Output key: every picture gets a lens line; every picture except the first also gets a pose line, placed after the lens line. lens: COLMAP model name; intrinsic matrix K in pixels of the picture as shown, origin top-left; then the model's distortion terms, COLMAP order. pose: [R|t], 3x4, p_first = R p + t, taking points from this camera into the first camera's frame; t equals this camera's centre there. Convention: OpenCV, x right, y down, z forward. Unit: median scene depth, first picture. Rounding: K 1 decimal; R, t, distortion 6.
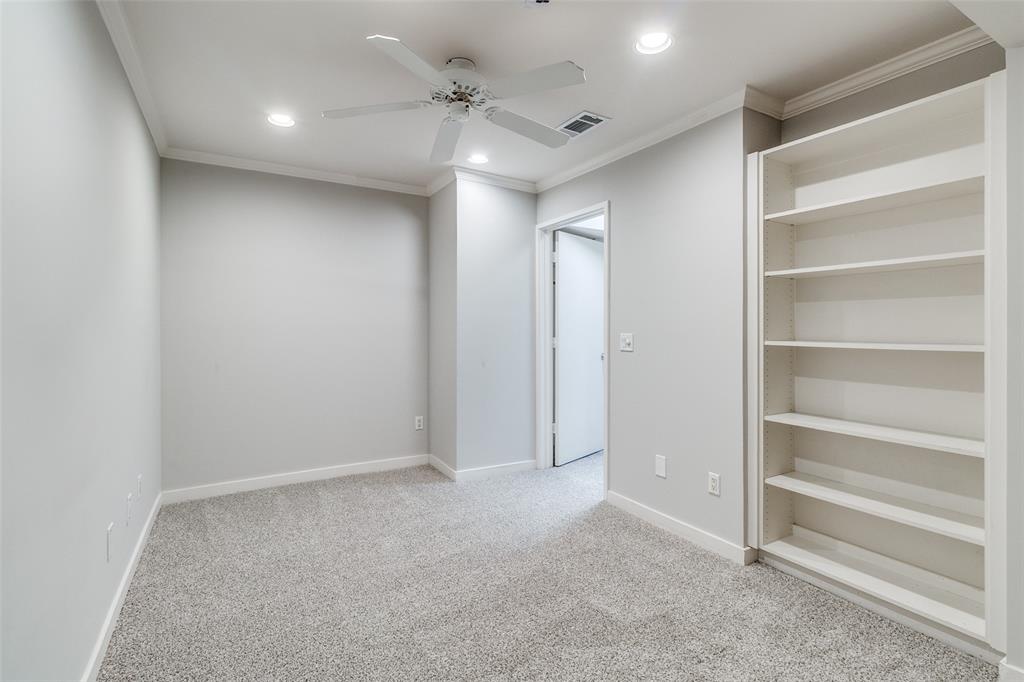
lens RADIAL K [[477.6, 0, 511.8], [0, 477.6, 338.4], [0, 0, 1]] dist [0.000536, 0.000121]
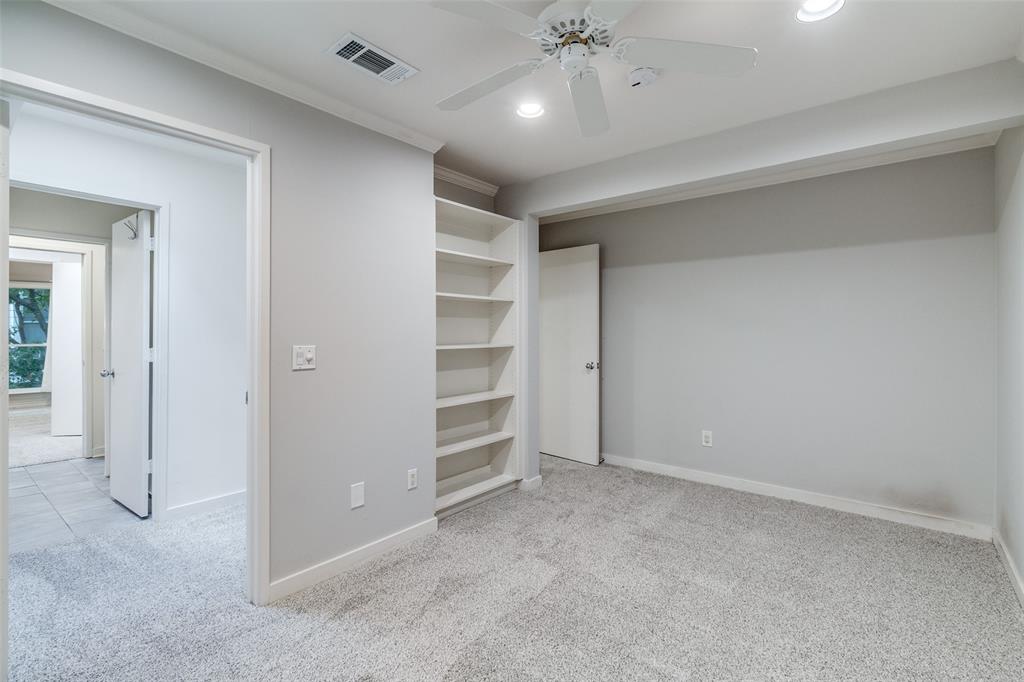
lens RADIAL K [[477.6, 0, 516.7], [0, 477.6, 339.0], [0, 0, 1]] dist [0.000536, 0.000121]
pose [[-0.352992, -0.018522, 0.935443, -0.611831], [0.017751, 0.999492, 0.026488, -0.037647], [-0.935458, 0.025955, -0.352484, 1.036654]]
